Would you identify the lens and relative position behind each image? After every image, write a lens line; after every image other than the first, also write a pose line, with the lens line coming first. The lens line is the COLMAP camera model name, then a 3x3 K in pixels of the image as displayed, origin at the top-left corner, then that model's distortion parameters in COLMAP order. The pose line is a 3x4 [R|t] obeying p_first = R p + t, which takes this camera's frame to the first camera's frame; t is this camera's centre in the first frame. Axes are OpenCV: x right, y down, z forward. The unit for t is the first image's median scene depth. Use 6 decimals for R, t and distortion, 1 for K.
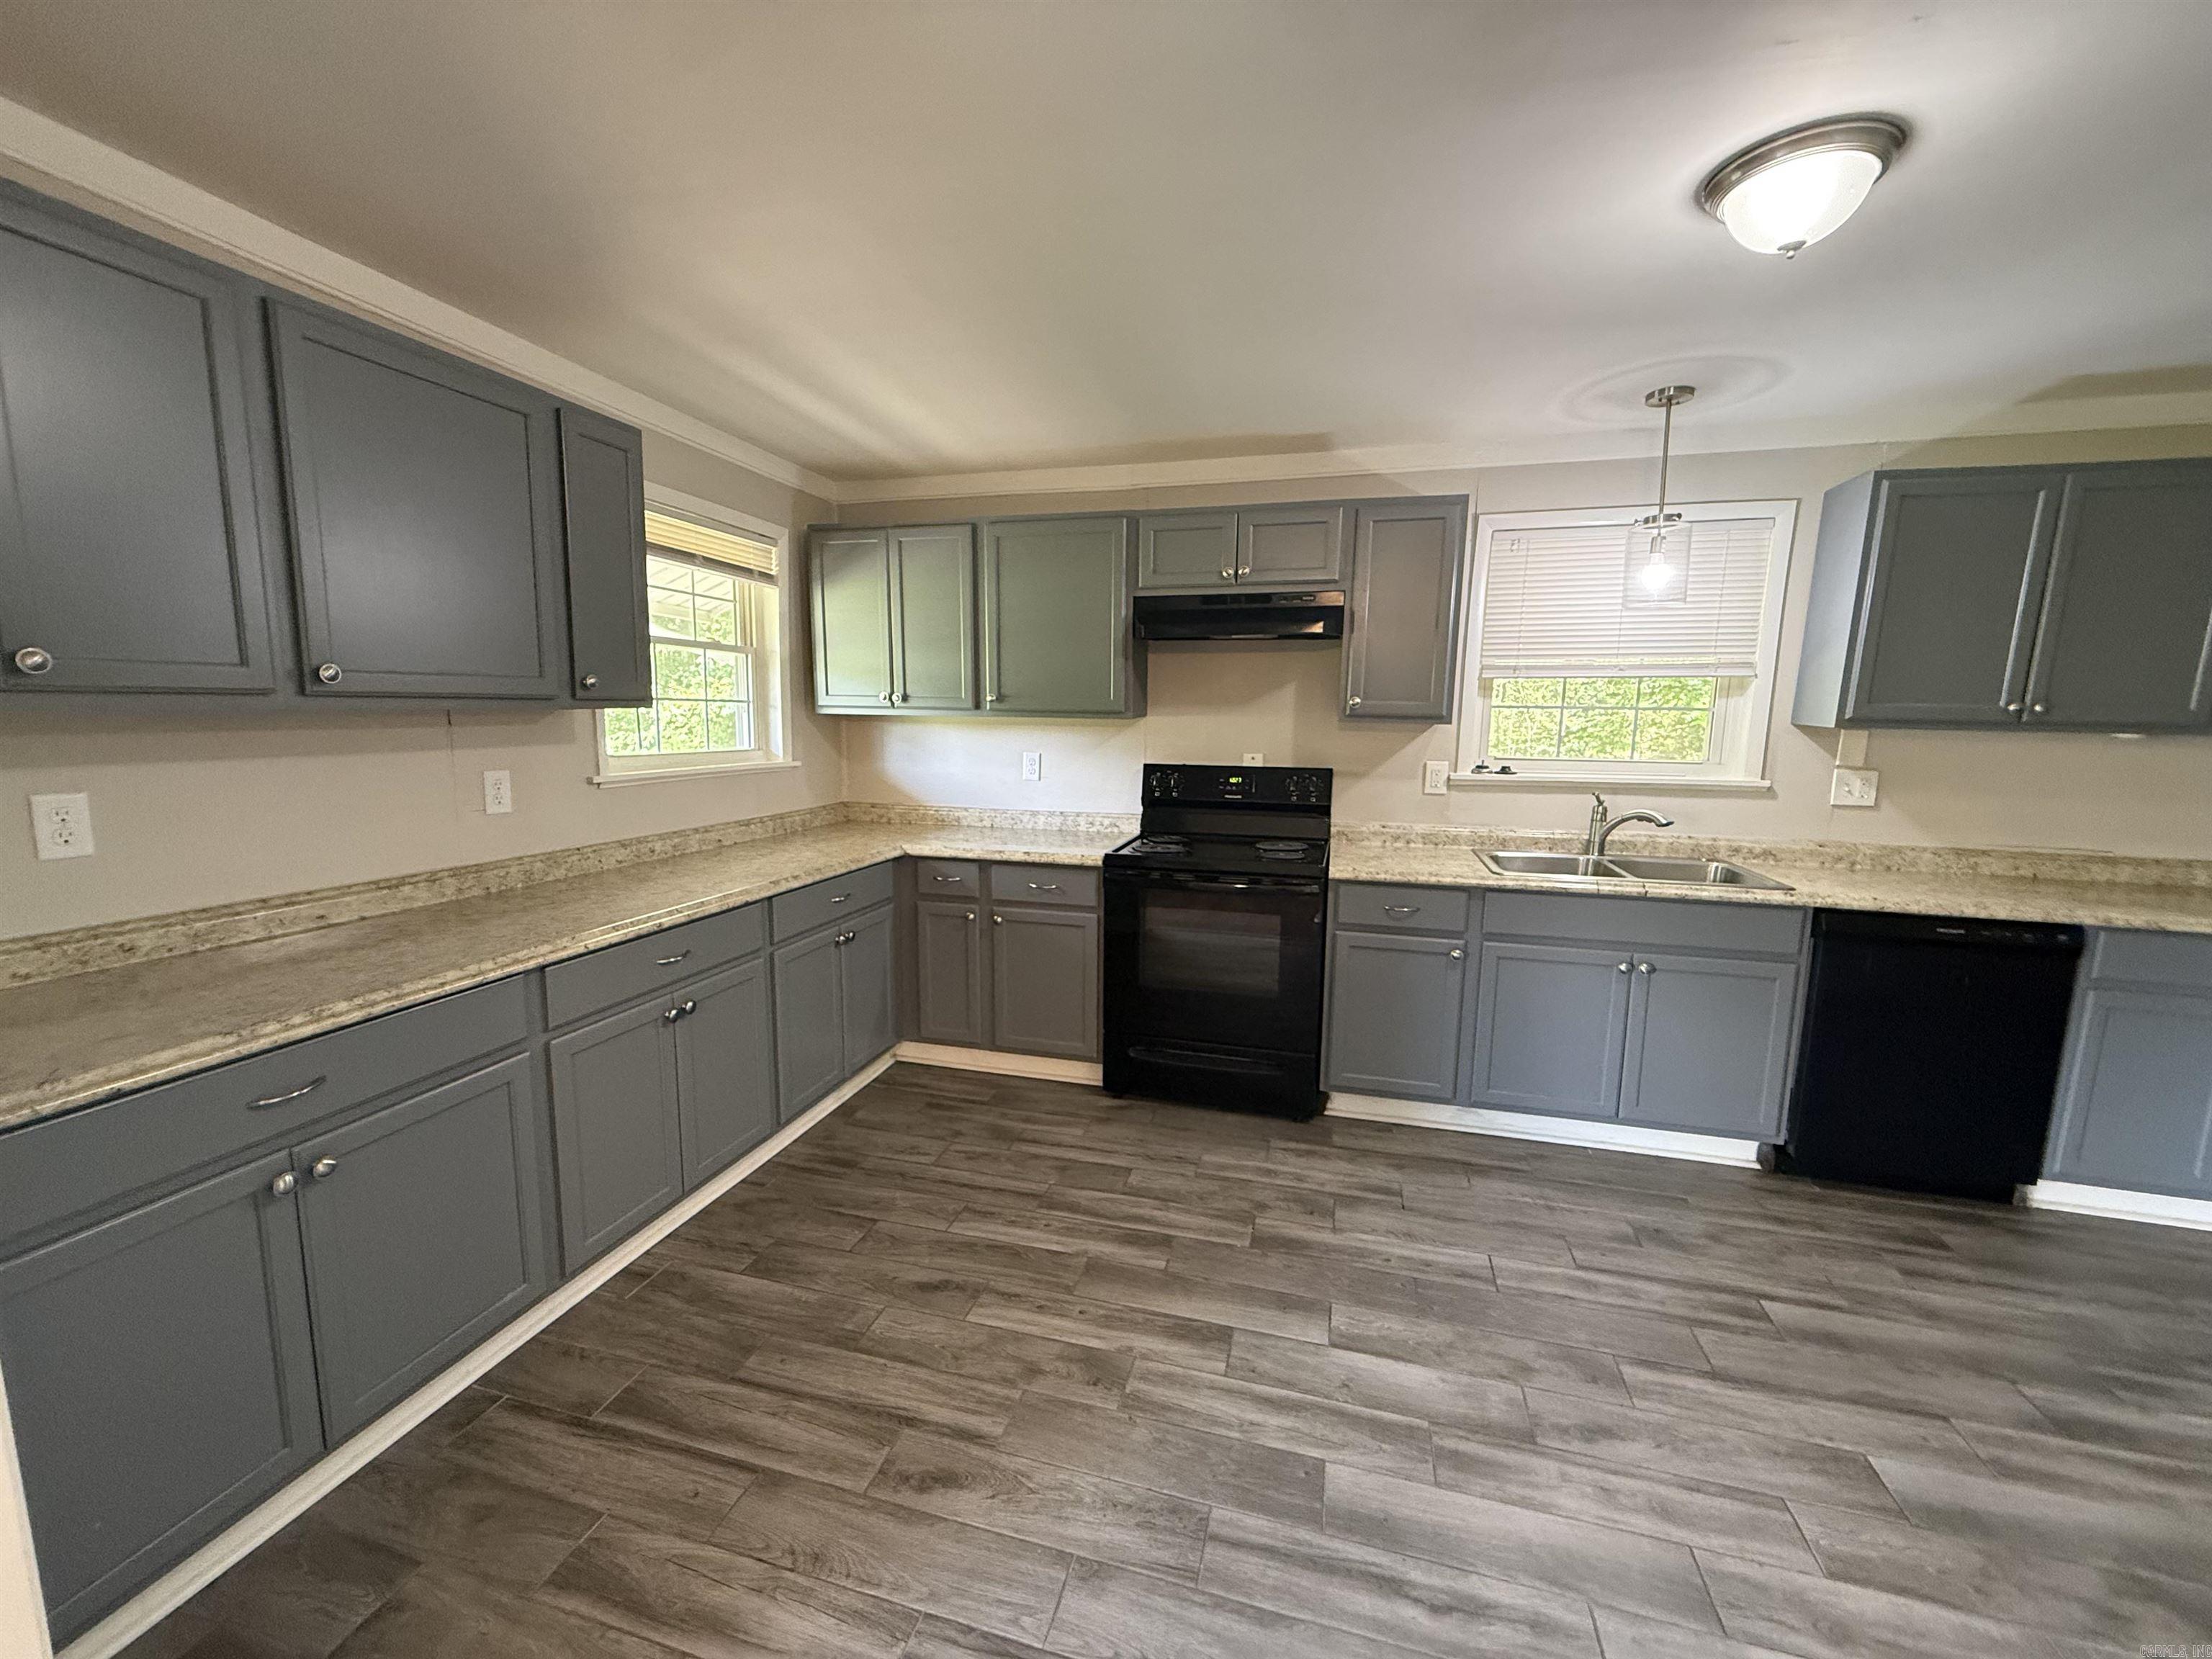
lens RADIAL K [[876.5, 0, 1095.8], [0, 876.5, 836.9], [0, 0, 1]] dist [-0.002131, 0.000438]
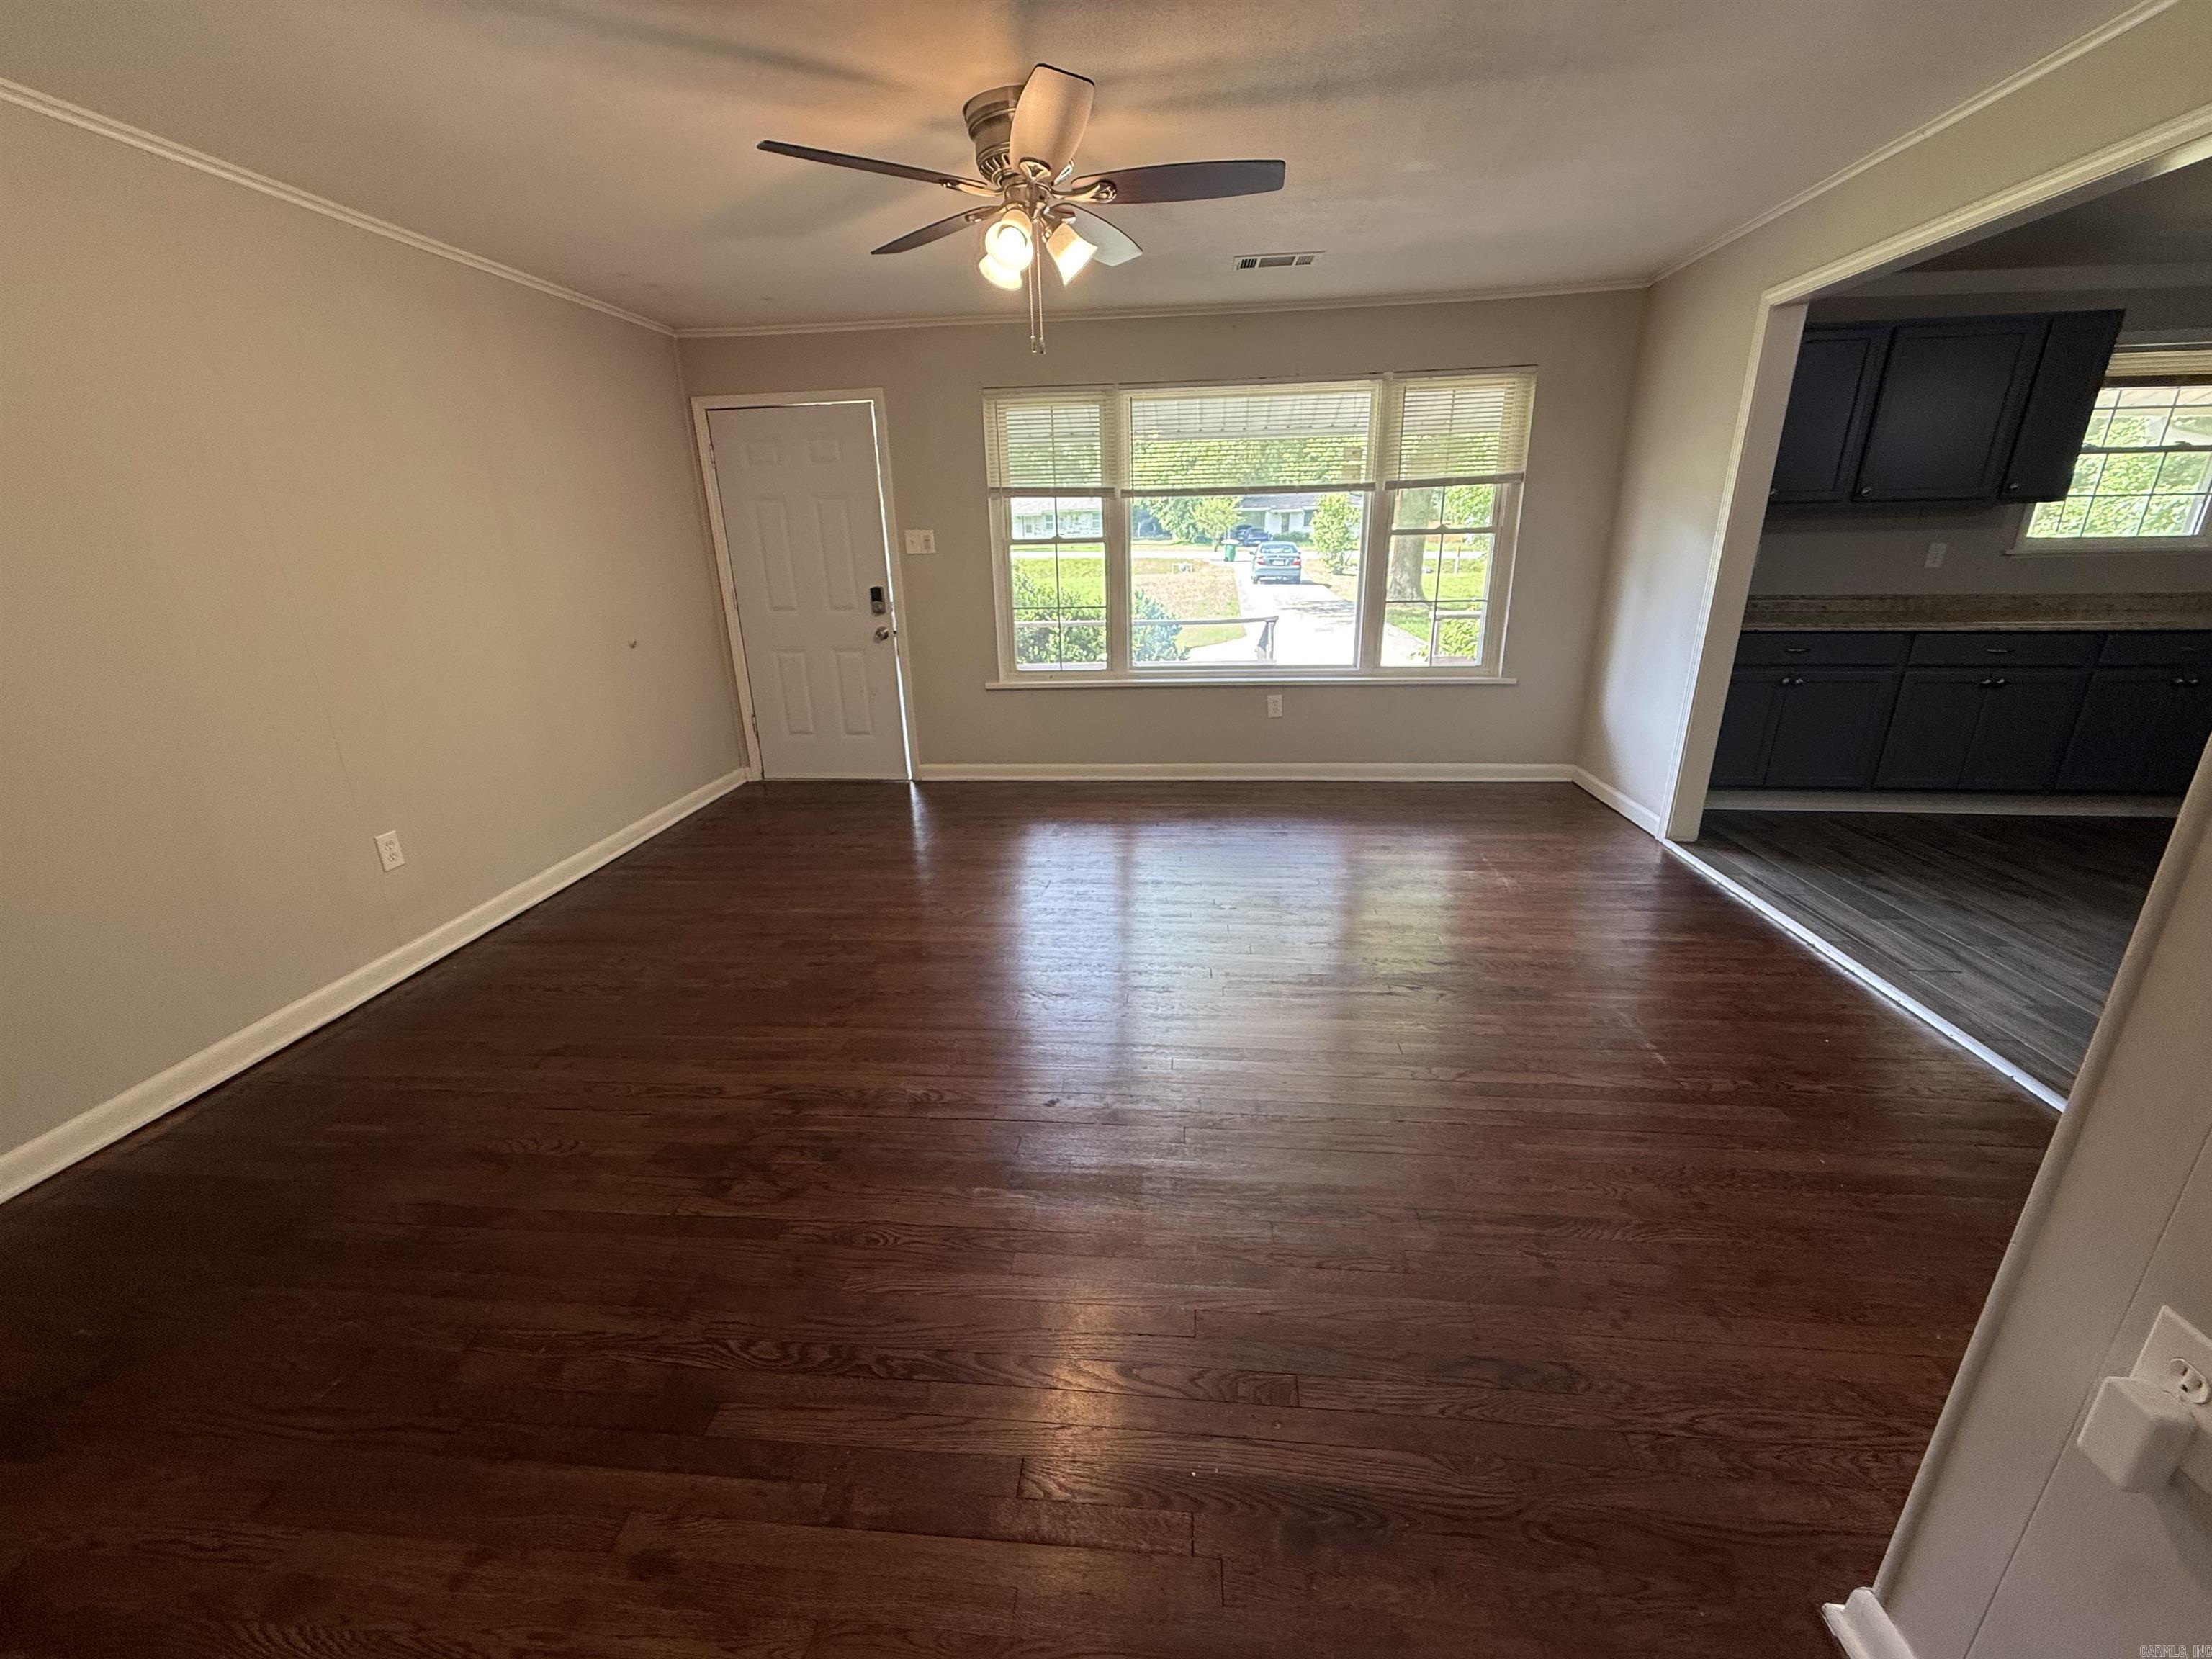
lens RADIAL K [[876.5, 0, 1116.0], [0, 876.5, 829.1], [0, 0, 1]] dist [-0.002131, 0.000438]
pose [[0.177154, 0.298040, -0.937971, 0.820199], [-0.121612, 0.952370, 0.279646, 0.174986], [0.976641, 0.064528, 0.204962, -0.917900]]
